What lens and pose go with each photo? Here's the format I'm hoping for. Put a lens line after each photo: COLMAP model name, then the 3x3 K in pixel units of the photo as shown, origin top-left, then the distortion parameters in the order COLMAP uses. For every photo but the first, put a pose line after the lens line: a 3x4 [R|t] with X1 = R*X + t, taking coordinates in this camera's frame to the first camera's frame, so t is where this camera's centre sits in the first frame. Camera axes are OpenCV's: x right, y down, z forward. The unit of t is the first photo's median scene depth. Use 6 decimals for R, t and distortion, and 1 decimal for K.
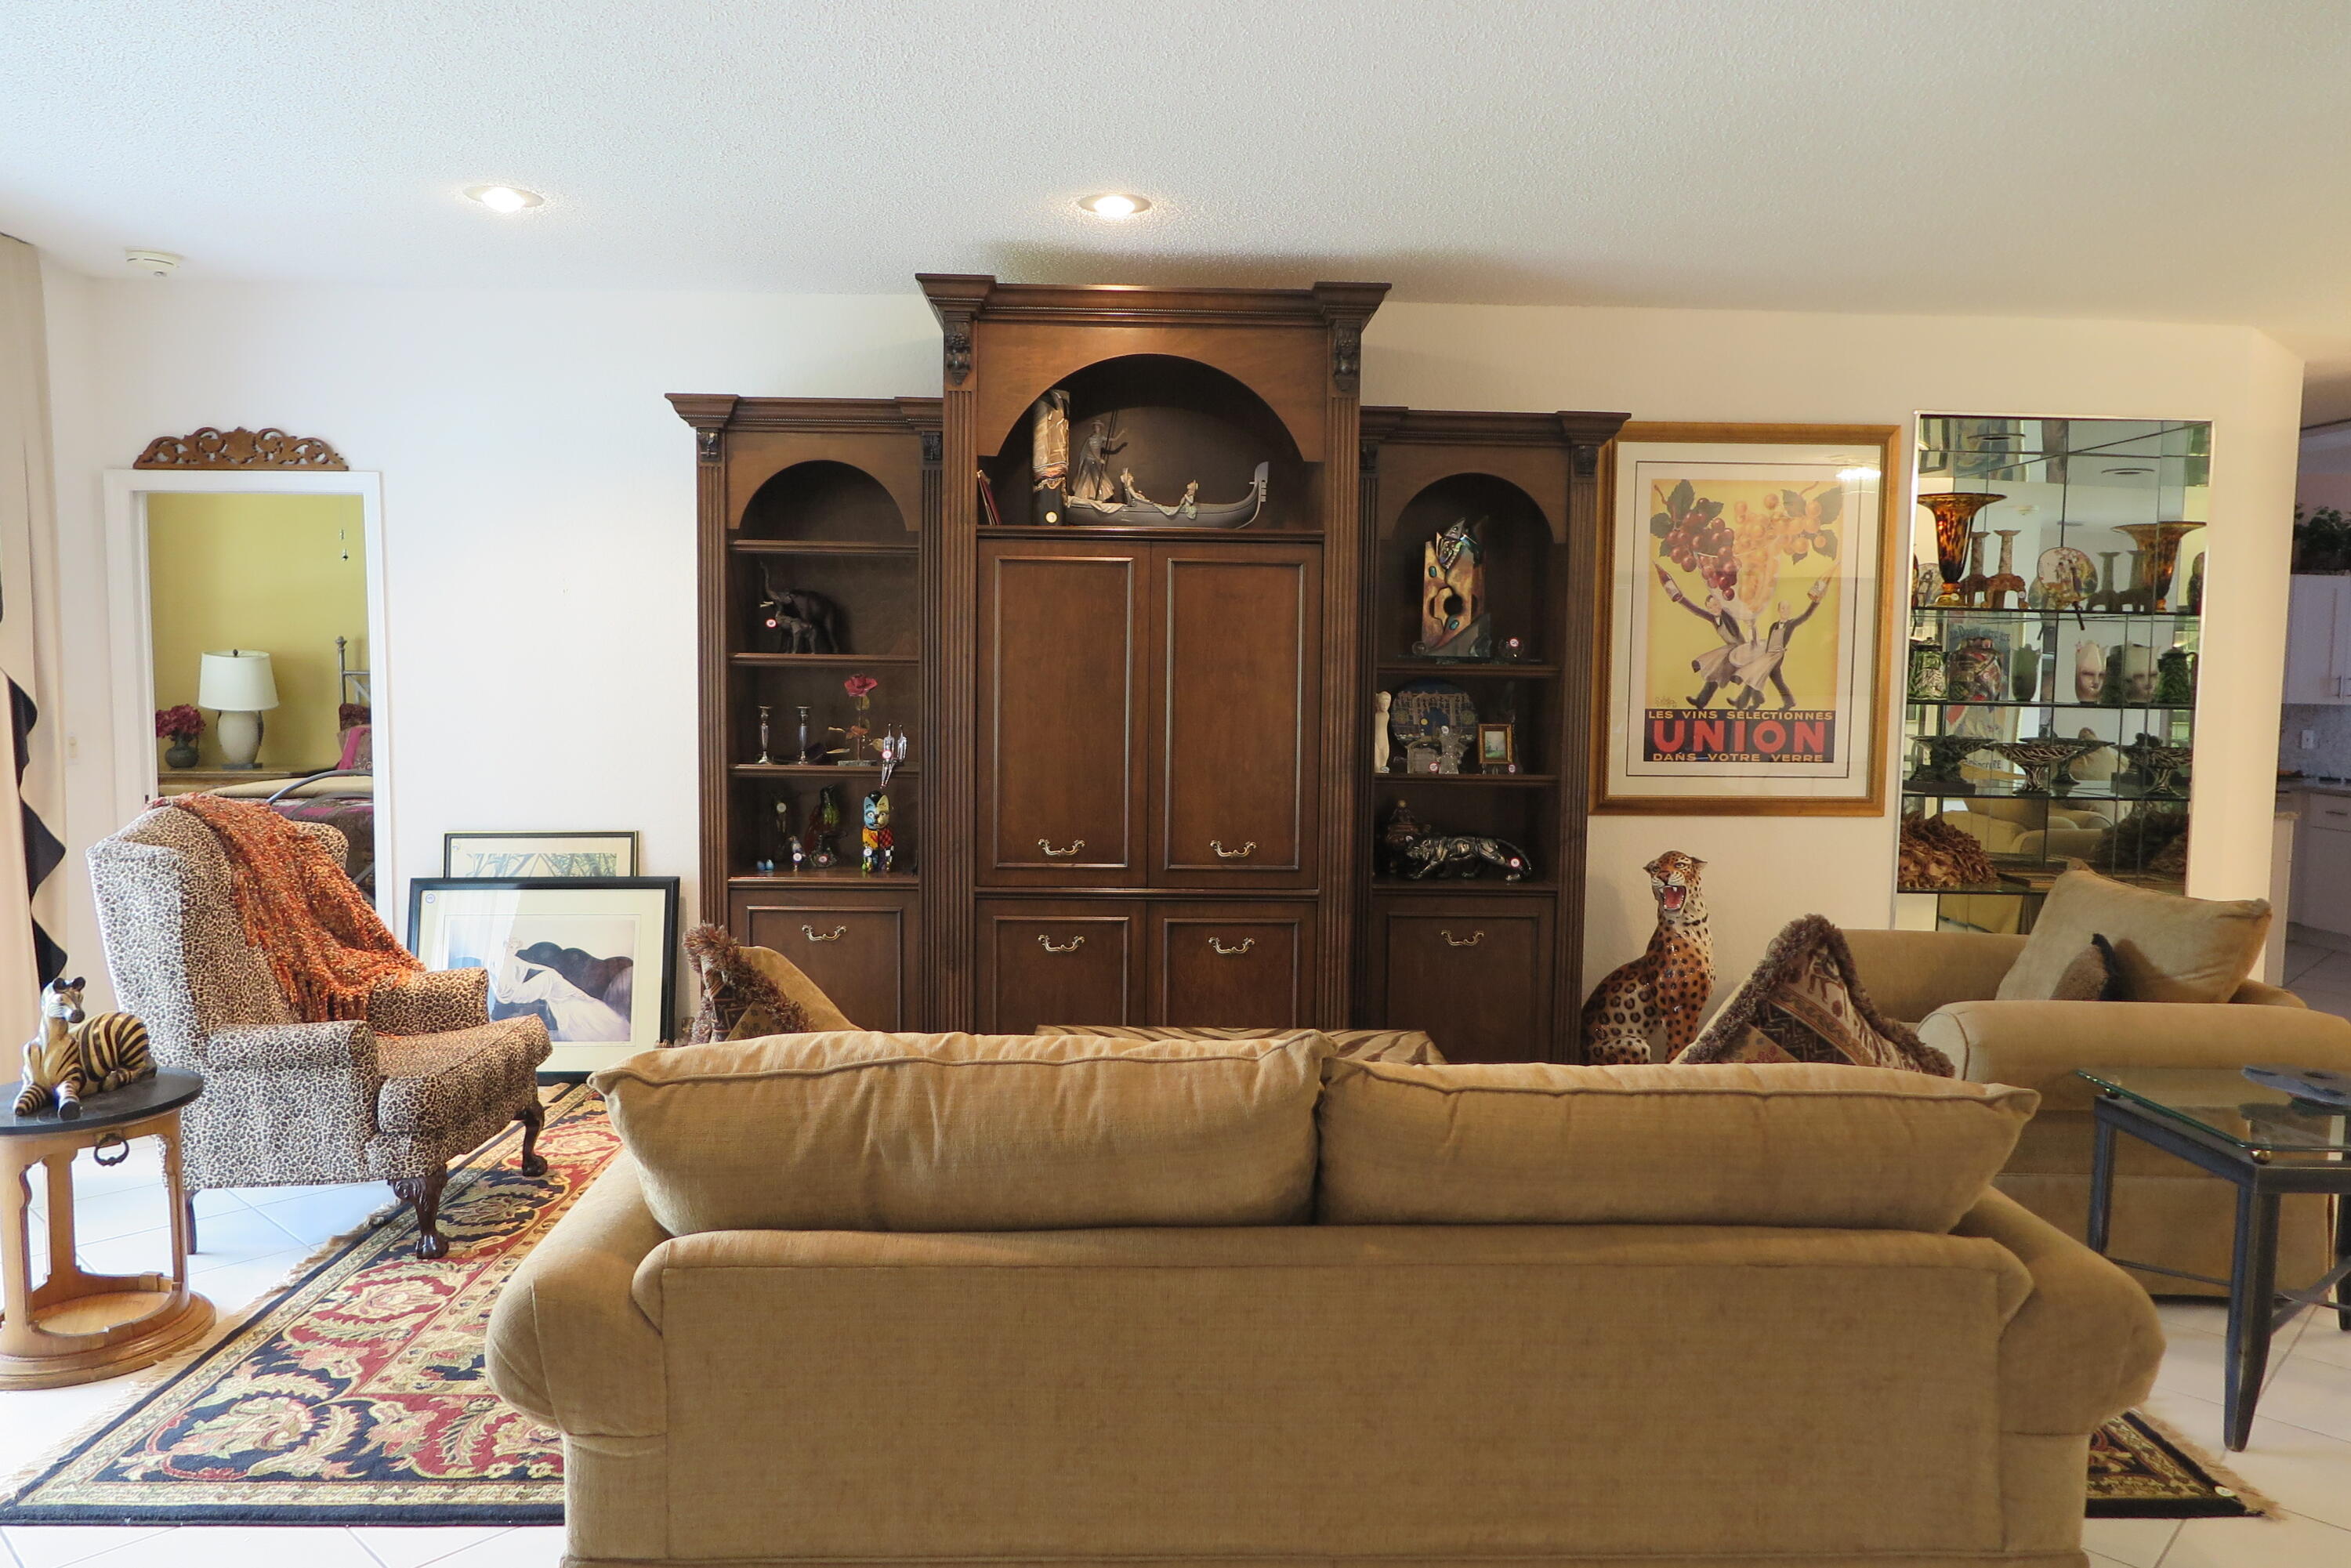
lens RADIAL K [[1655.5, 0, 1173.7], [0, 1655.5, 777.9], [0, 0, 1]] dist [0.007551, 0.007152]
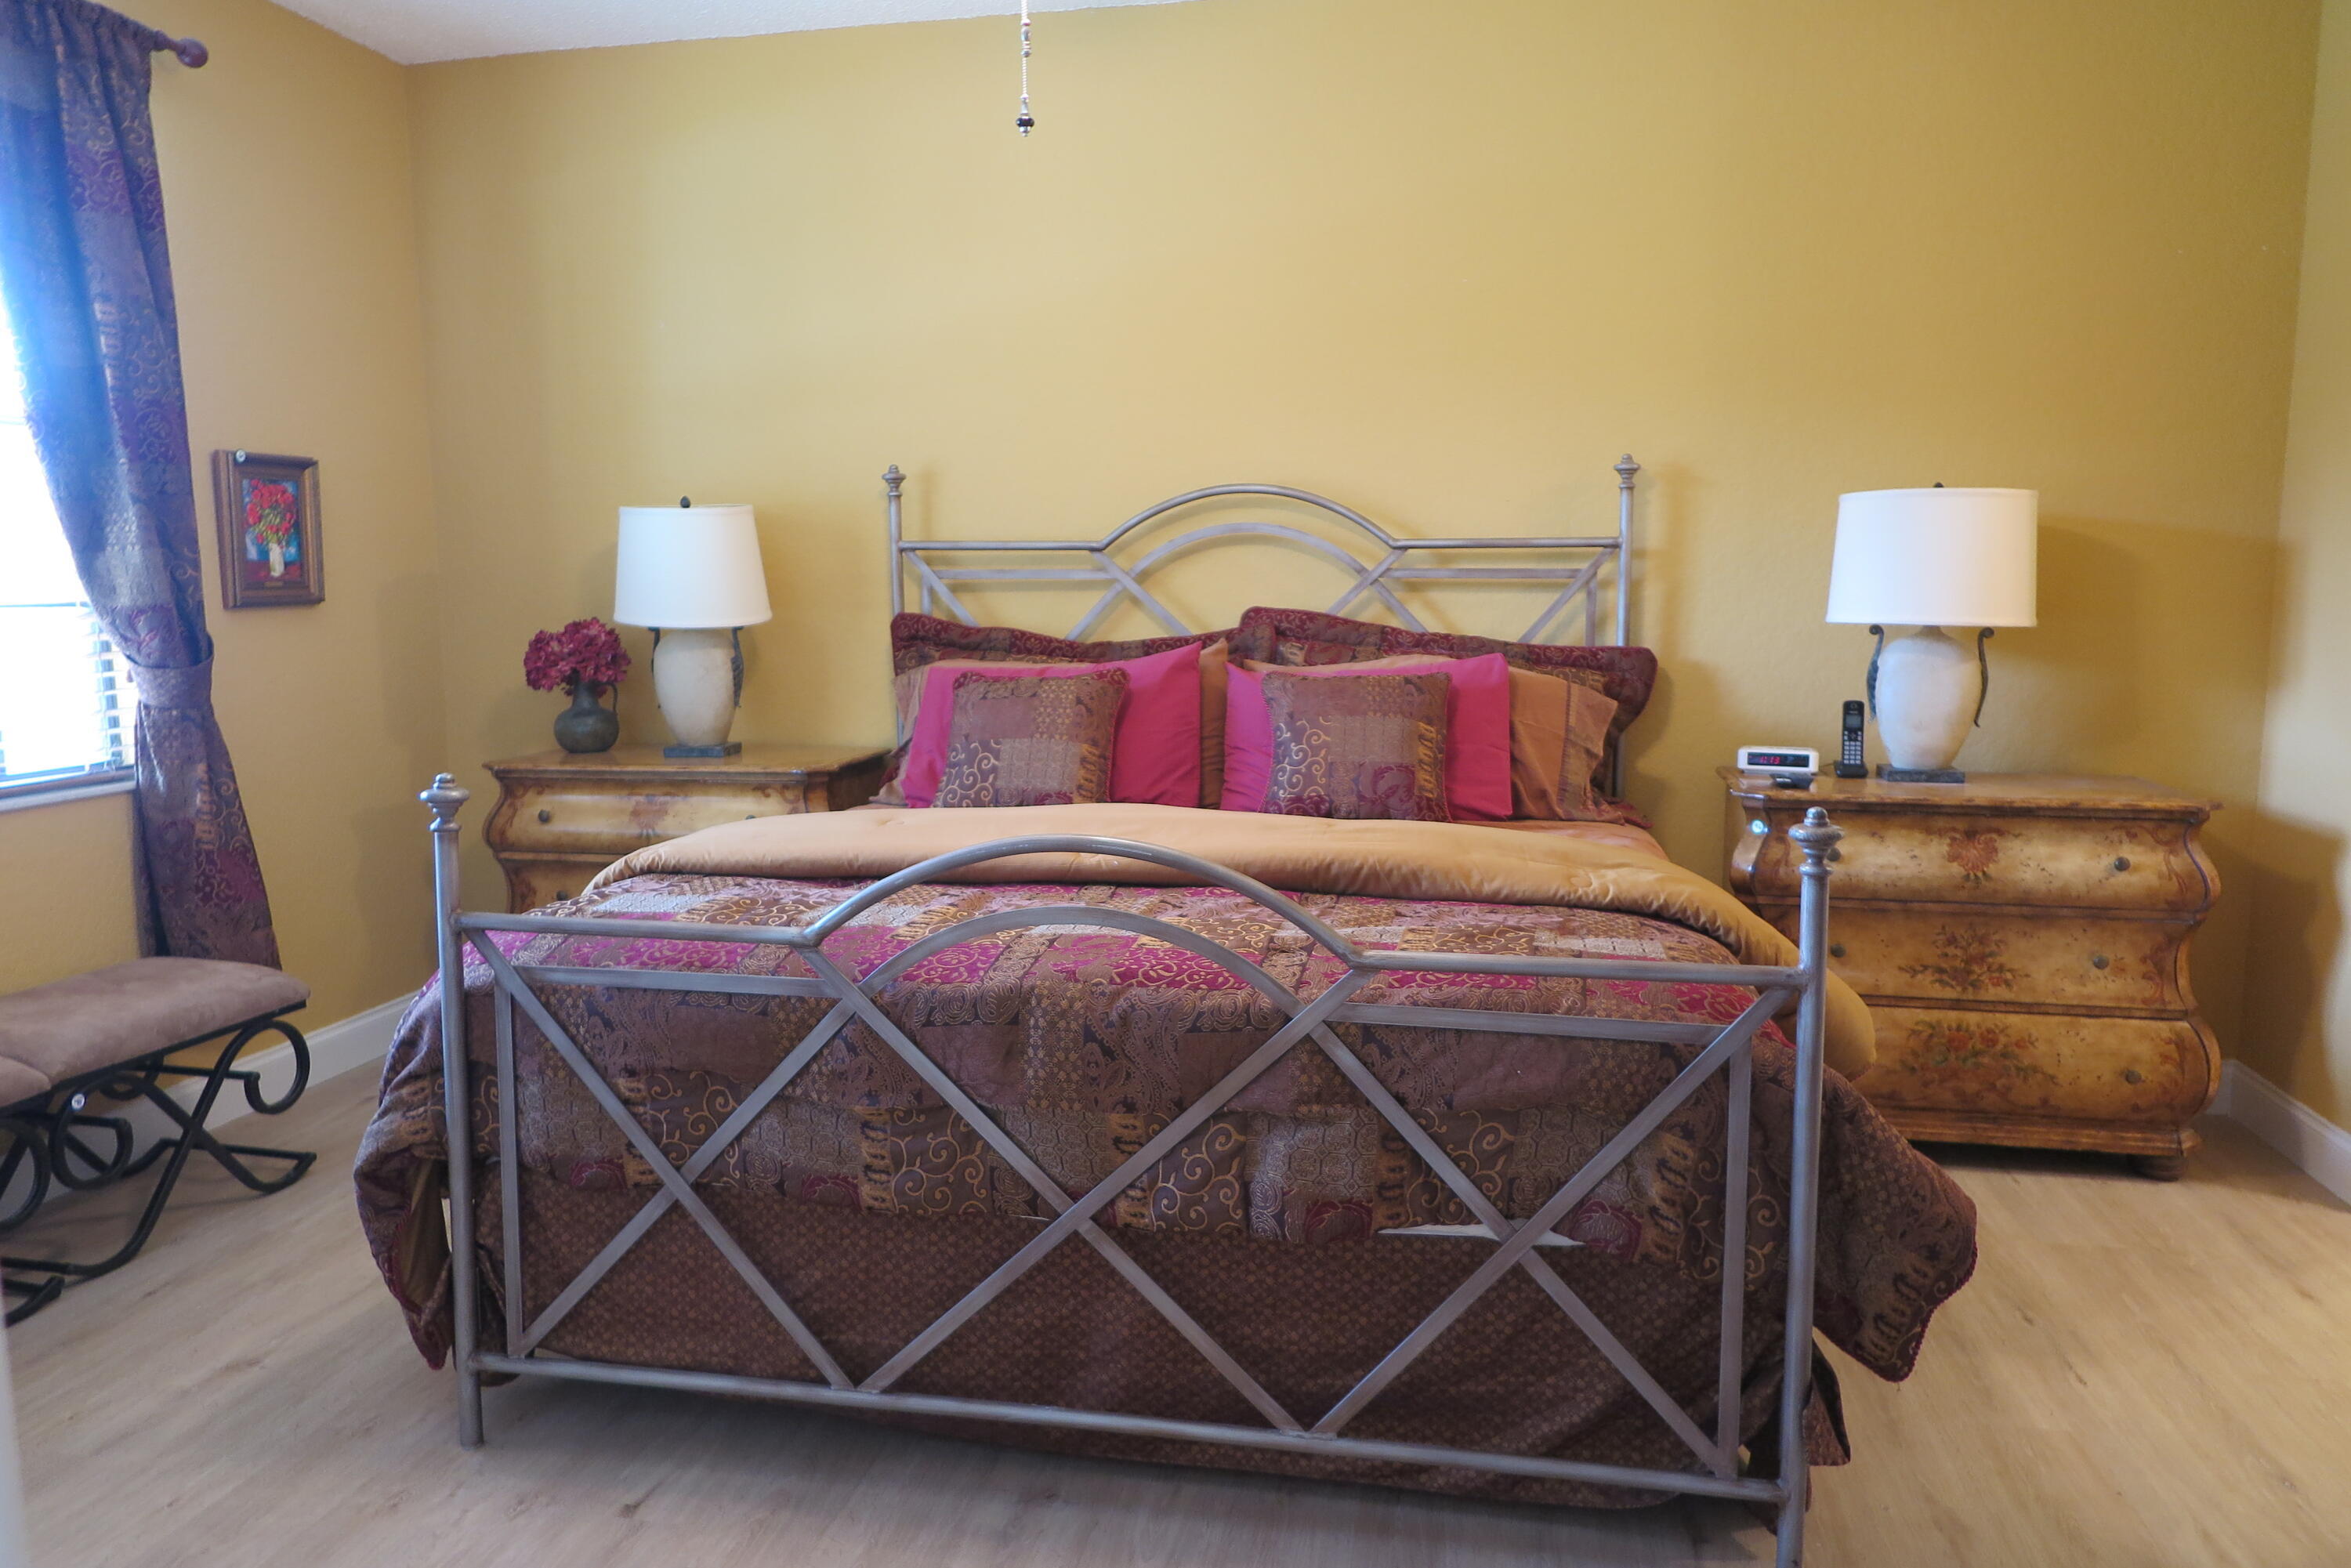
lens RADIAL K [[1655.5, 0, 1177.5], [0, 1655.5, 788.8], [0, 0, 1]] dist [0.007551, 0.007152]
pose [[0.973204, 0.006613, -0.229848, -0.328920], [0.002962, 0.999143, 0.041291, -0.015075], [0.229924, -0.040866, 0.972350, 0.585700]]
